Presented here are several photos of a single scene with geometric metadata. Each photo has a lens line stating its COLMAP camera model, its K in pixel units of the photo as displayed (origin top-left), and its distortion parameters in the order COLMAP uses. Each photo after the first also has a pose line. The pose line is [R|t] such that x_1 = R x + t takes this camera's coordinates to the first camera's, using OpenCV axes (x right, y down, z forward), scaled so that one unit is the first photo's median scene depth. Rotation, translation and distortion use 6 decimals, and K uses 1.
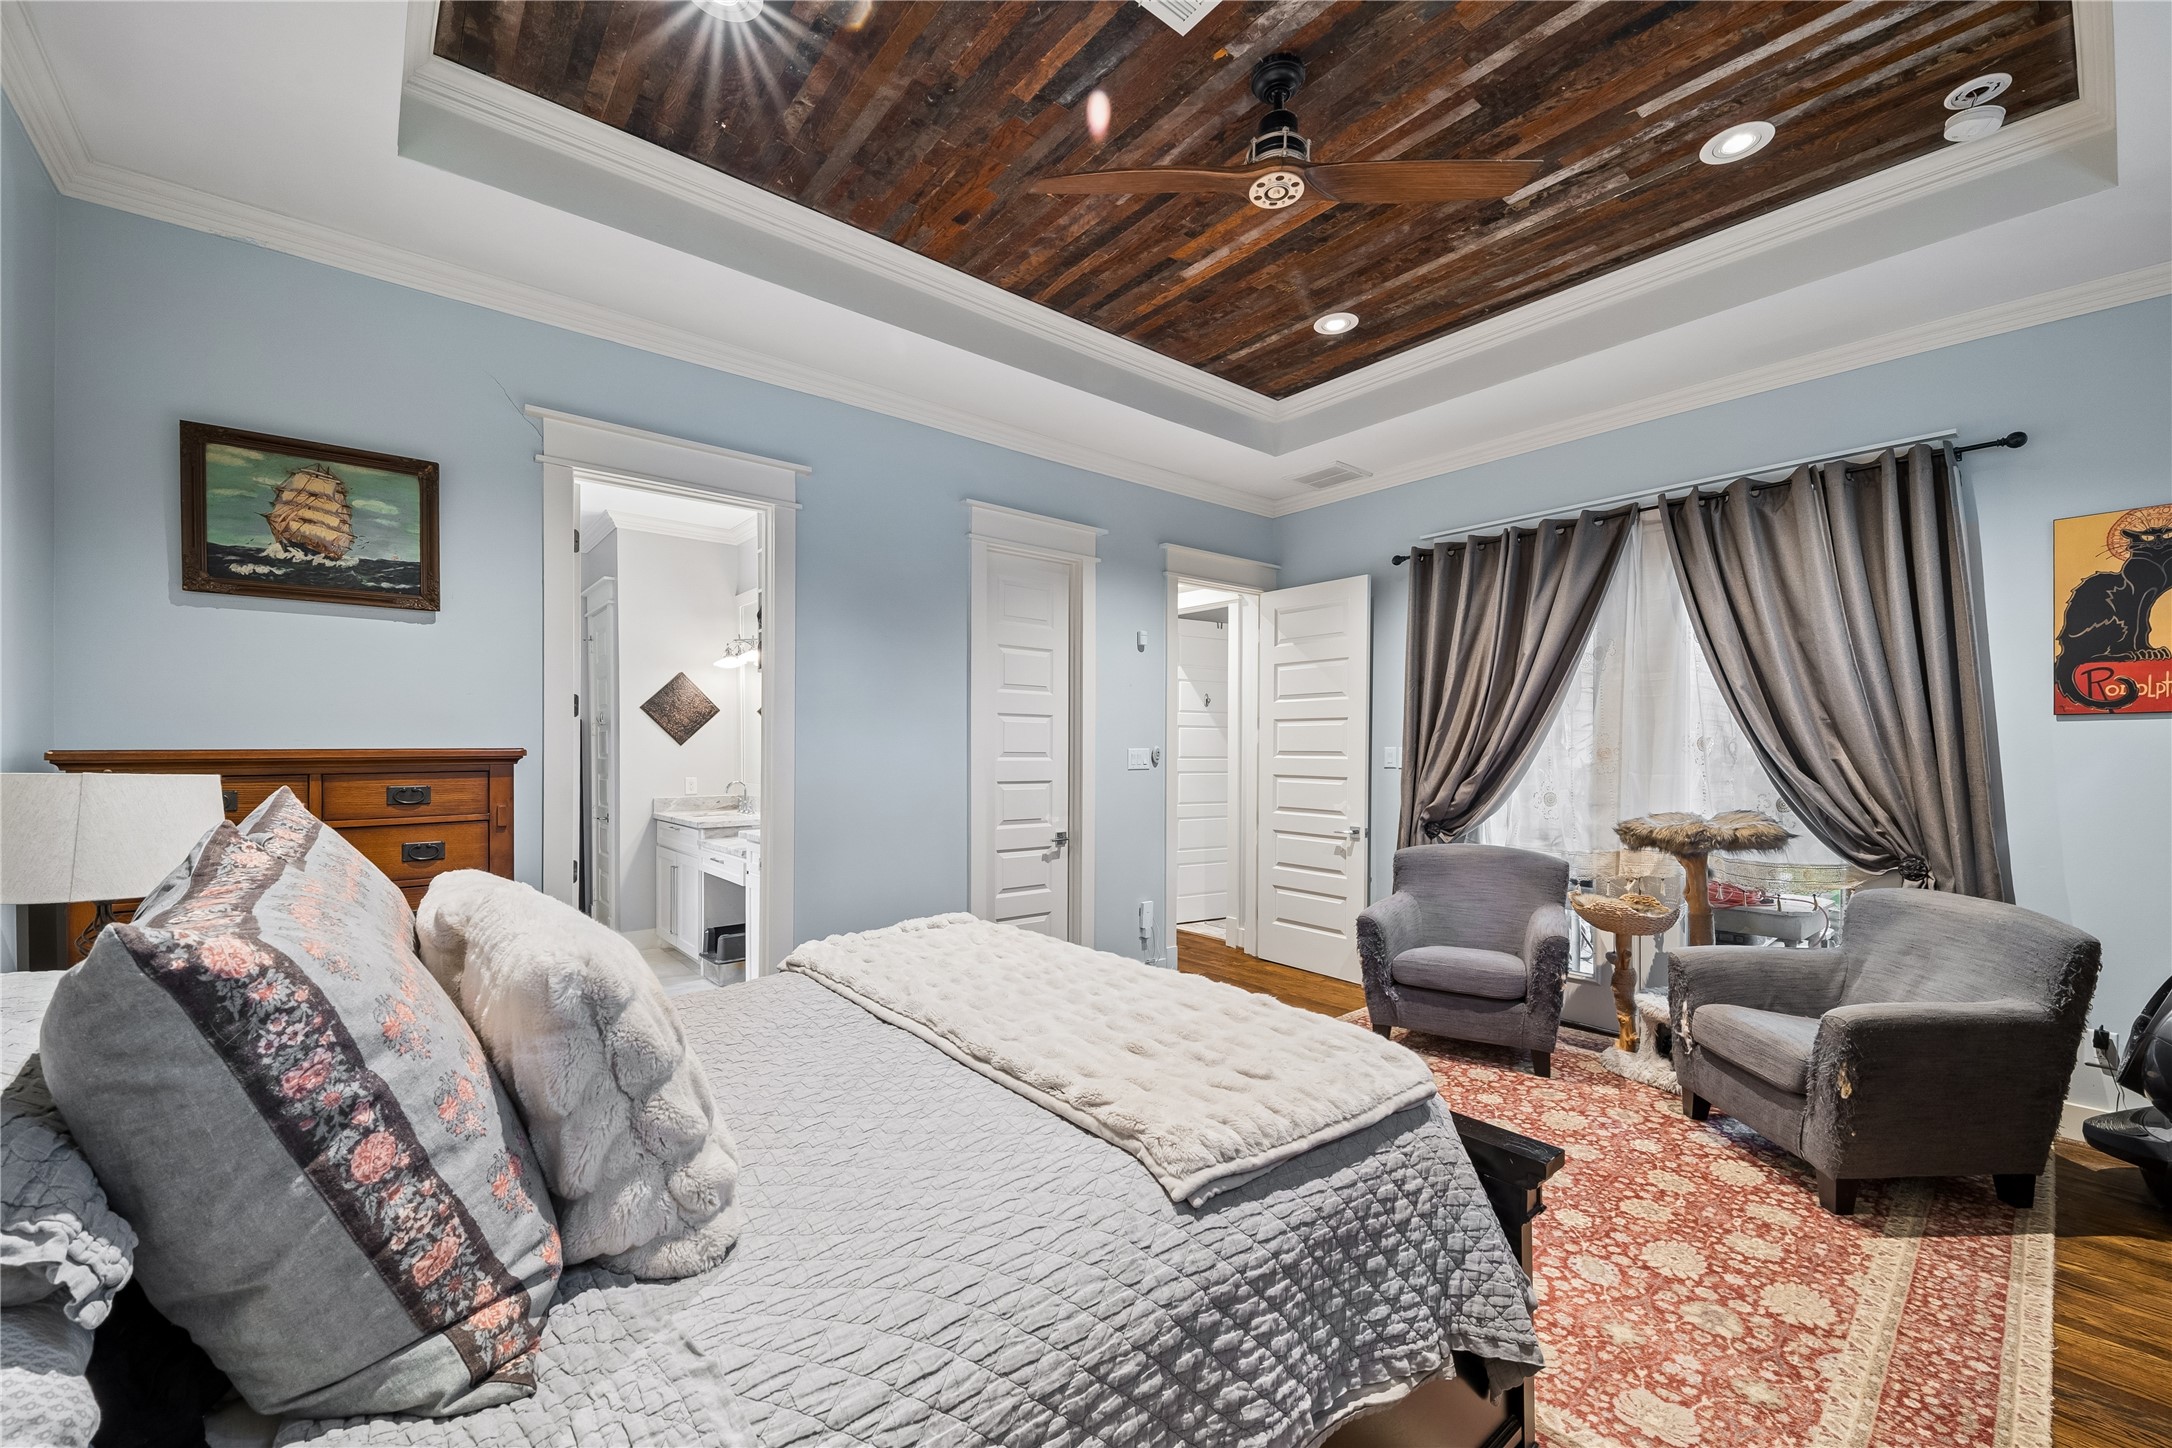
lens RADIAL K [[866.7, 0, 1085.5], [0, 866.7, 748.9], [0, 0, 1]] dist [0.042223, -0.020590]
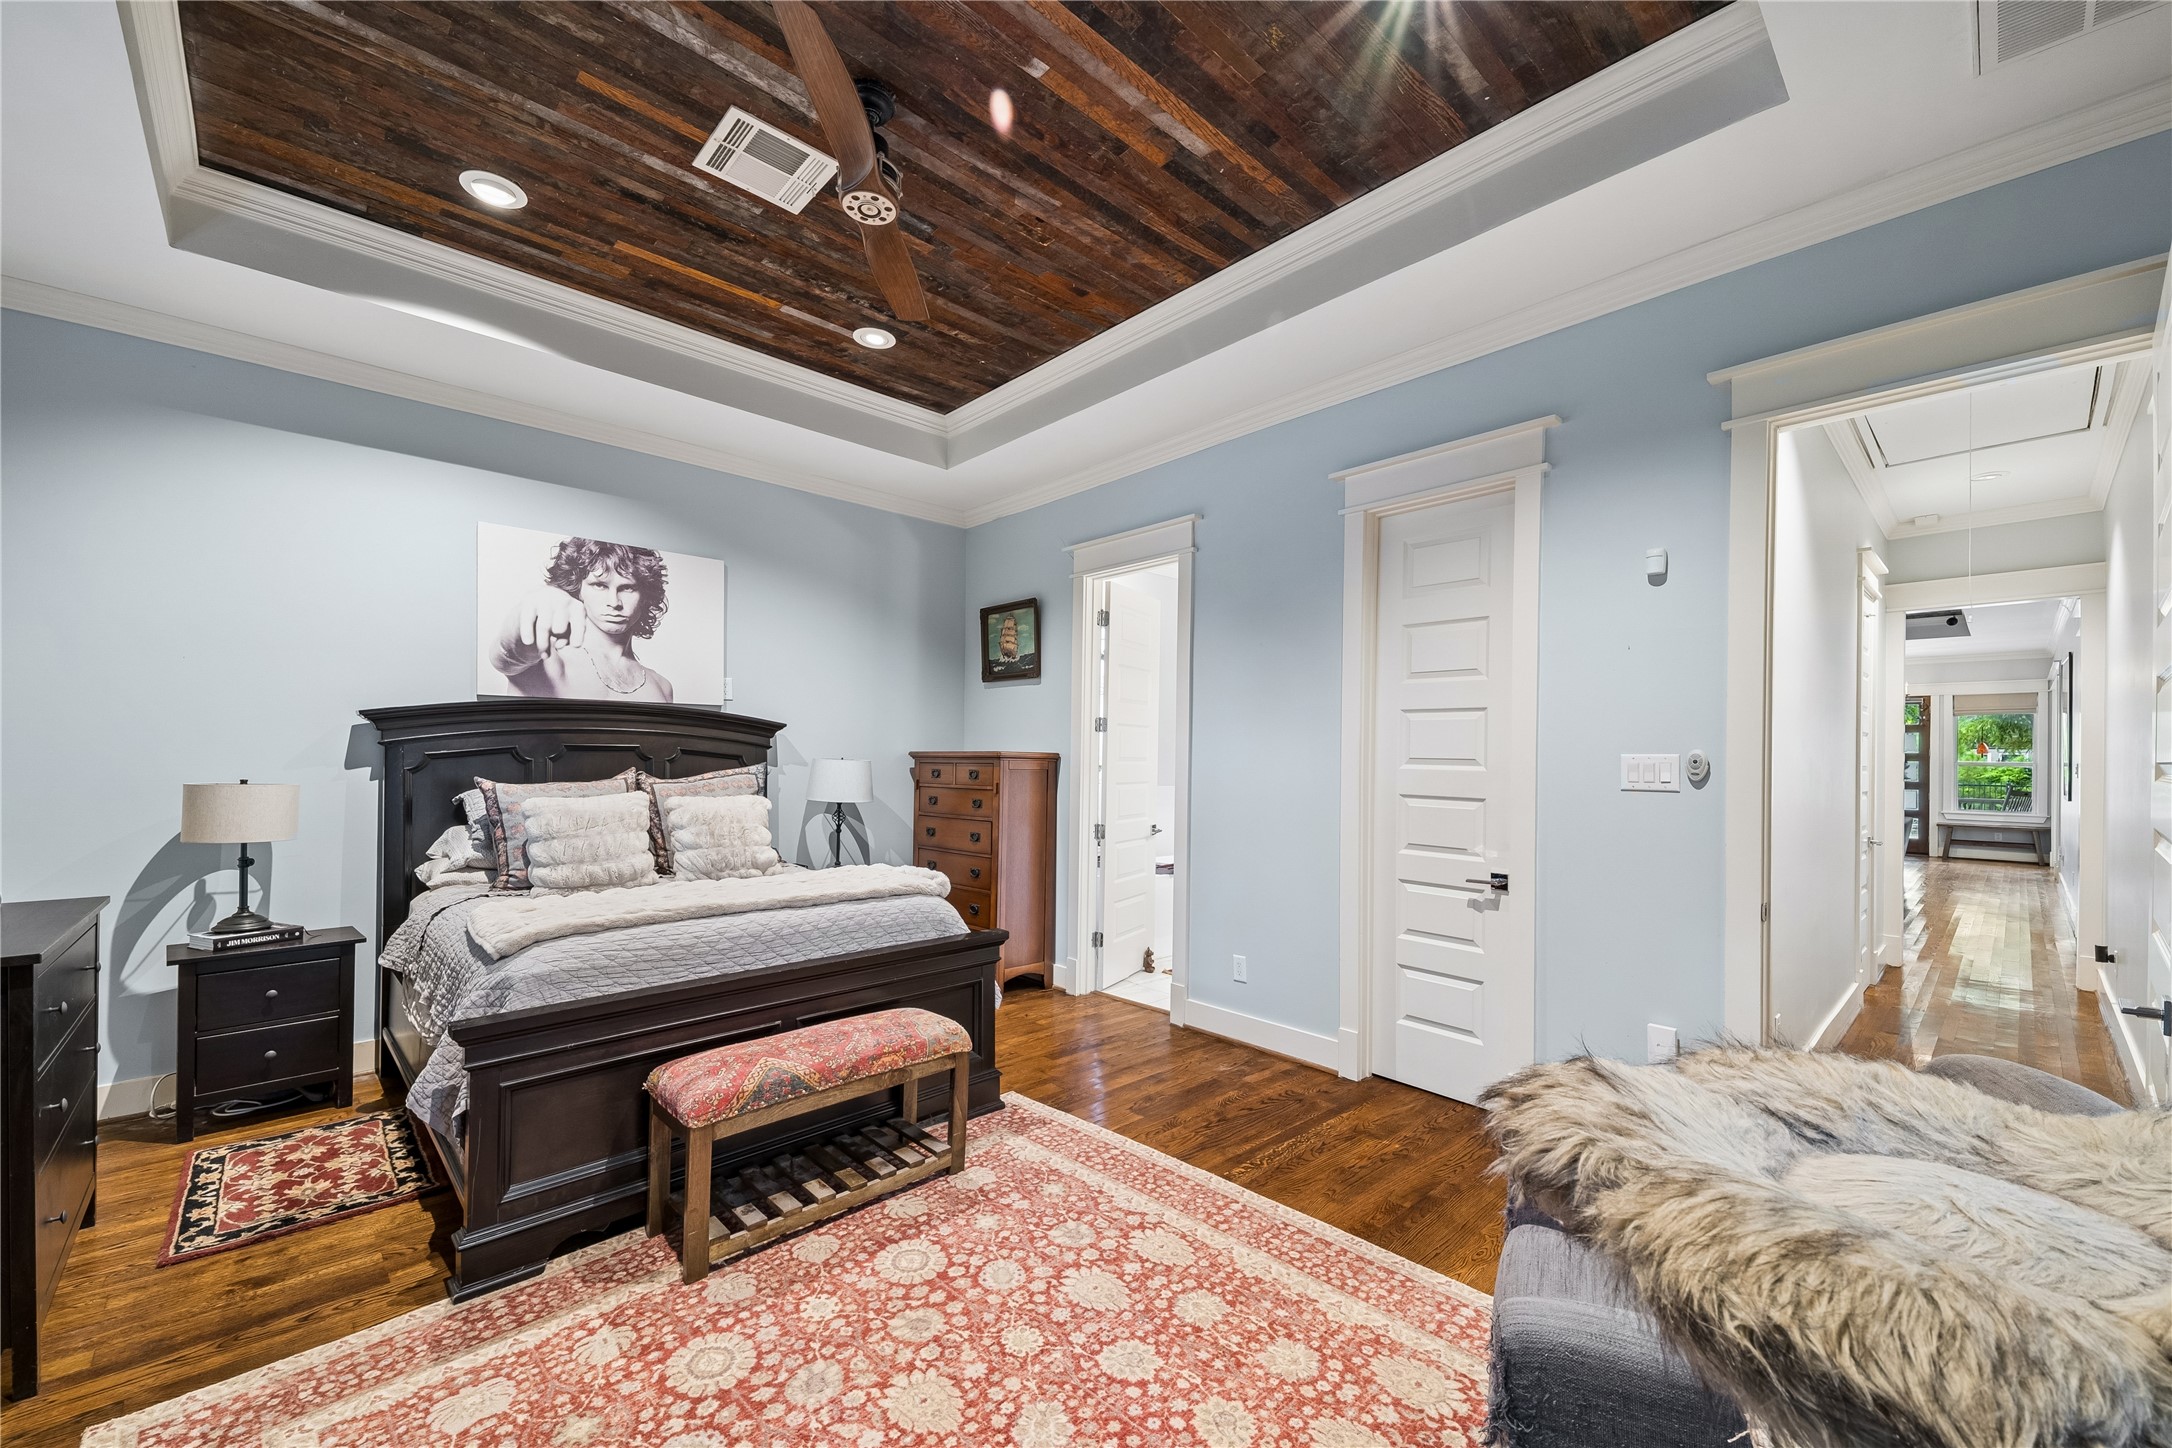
lens RADIAL K [[859.0, 0, 1096.6], [0, 859.0, 746.4], [0, 0, 1]] dist [0.041026, -0.017849]
pose [[0.056890, -0.013957, -0.998283, 1.173743], [-0.011258, 0.999830, -0.014620, 0.013121], [0.998317, 0.012070, 0.056723, 1.140165]]
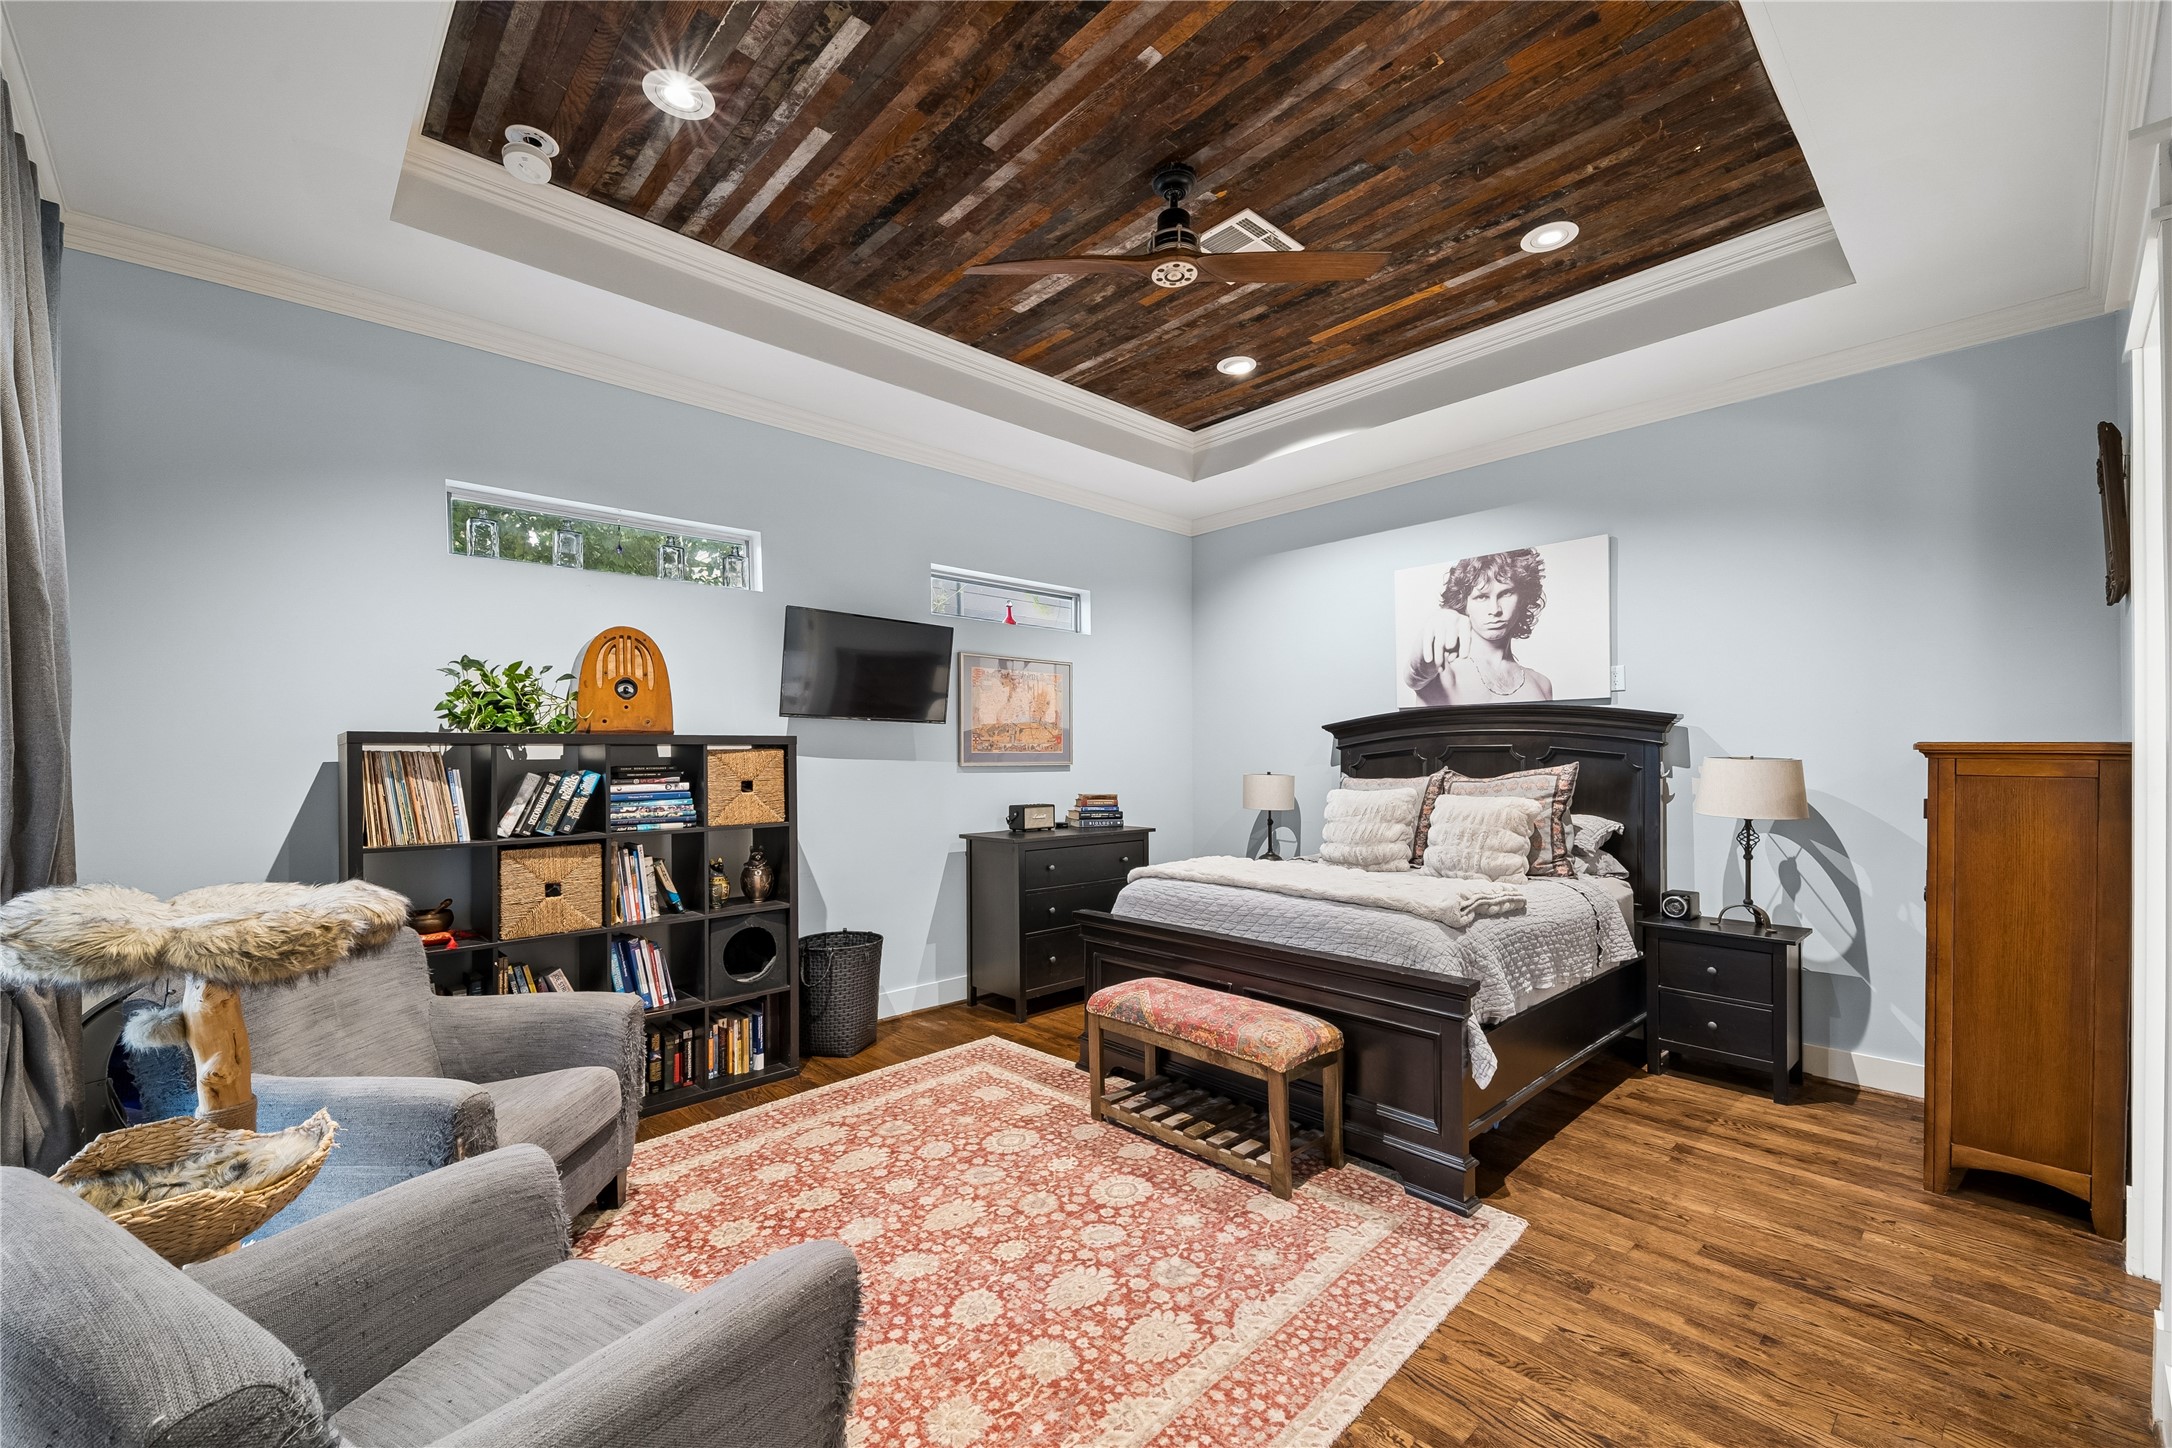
lens RADIAL K [[866.7, 0, 1085.5], [0, 866.7, 748.9], [0, 0, 1]] dist [0.042223, -0.020590]
pose [[-0.998653, 0.003163, -0.051789, 0.375276], [0.003353, 0.999988, -0.003566, 0.007038], [0.051777, -0.003735, -0.998652, 2.030568]]
